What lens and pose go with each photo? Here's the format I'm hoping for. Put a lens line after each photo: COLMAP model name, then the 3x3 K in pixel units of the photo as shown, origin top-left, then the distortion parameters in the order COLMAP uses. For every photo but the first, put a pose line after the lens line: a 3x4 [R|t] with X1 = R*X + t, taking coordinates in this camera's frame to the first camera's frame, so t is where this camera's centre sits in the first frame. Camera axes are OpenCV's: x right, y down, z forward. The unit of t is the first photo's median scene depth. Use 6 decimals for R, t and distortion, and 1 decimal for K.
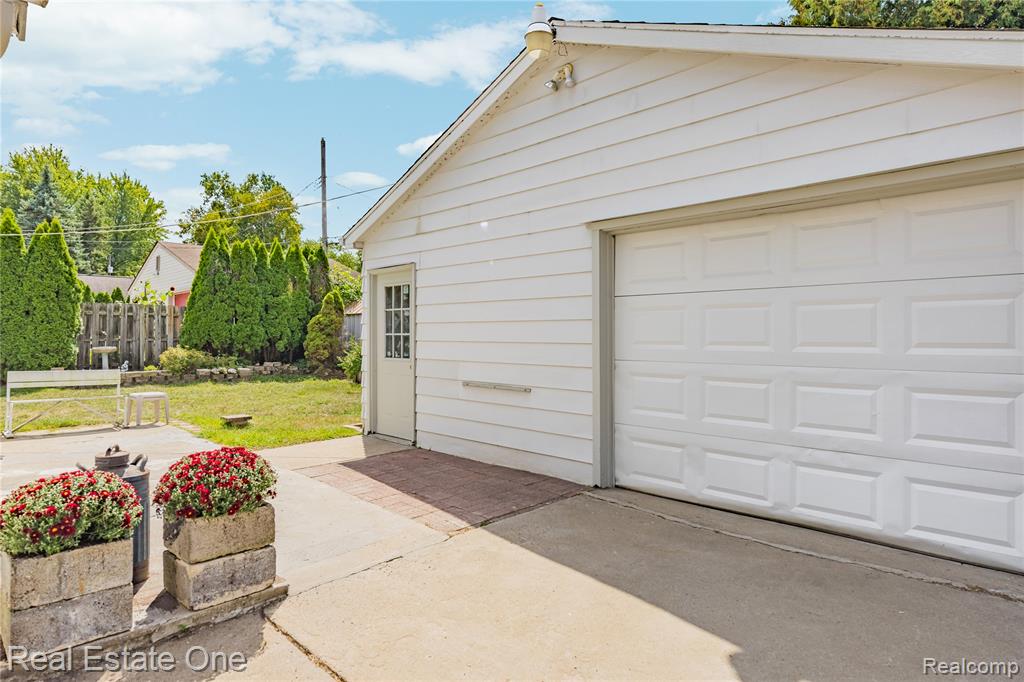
lens RADIAL K [[575.7, 0, 512.2], [0, 575.7, 341.6], [0, 0, 1]] dist [0.000224, -0.000479]
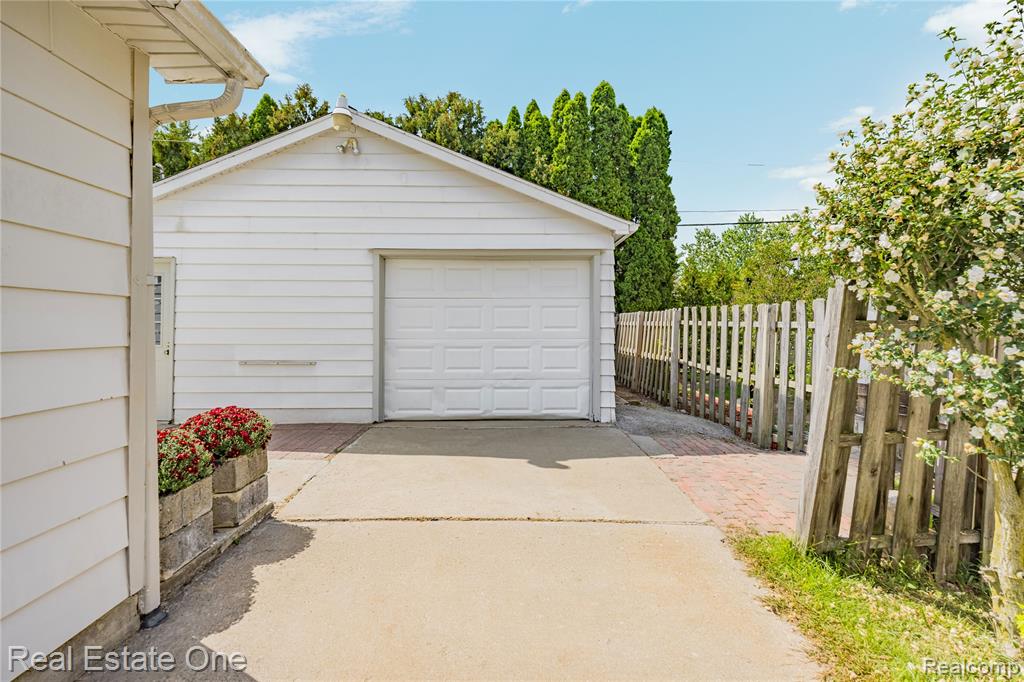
lens RADIAL K [[464.4, 0, 510.9], [0, 464.4, 333.5], [0, 0, 1]] dist [0.002626, 0.000136]
pose [[0.687866, -0.010115, 0.725767, -0.511308], [0.009116, 0.999944, 0.005296, 0.014121], [-0.725781, 0.002974, 0.687920, -0.110004]]
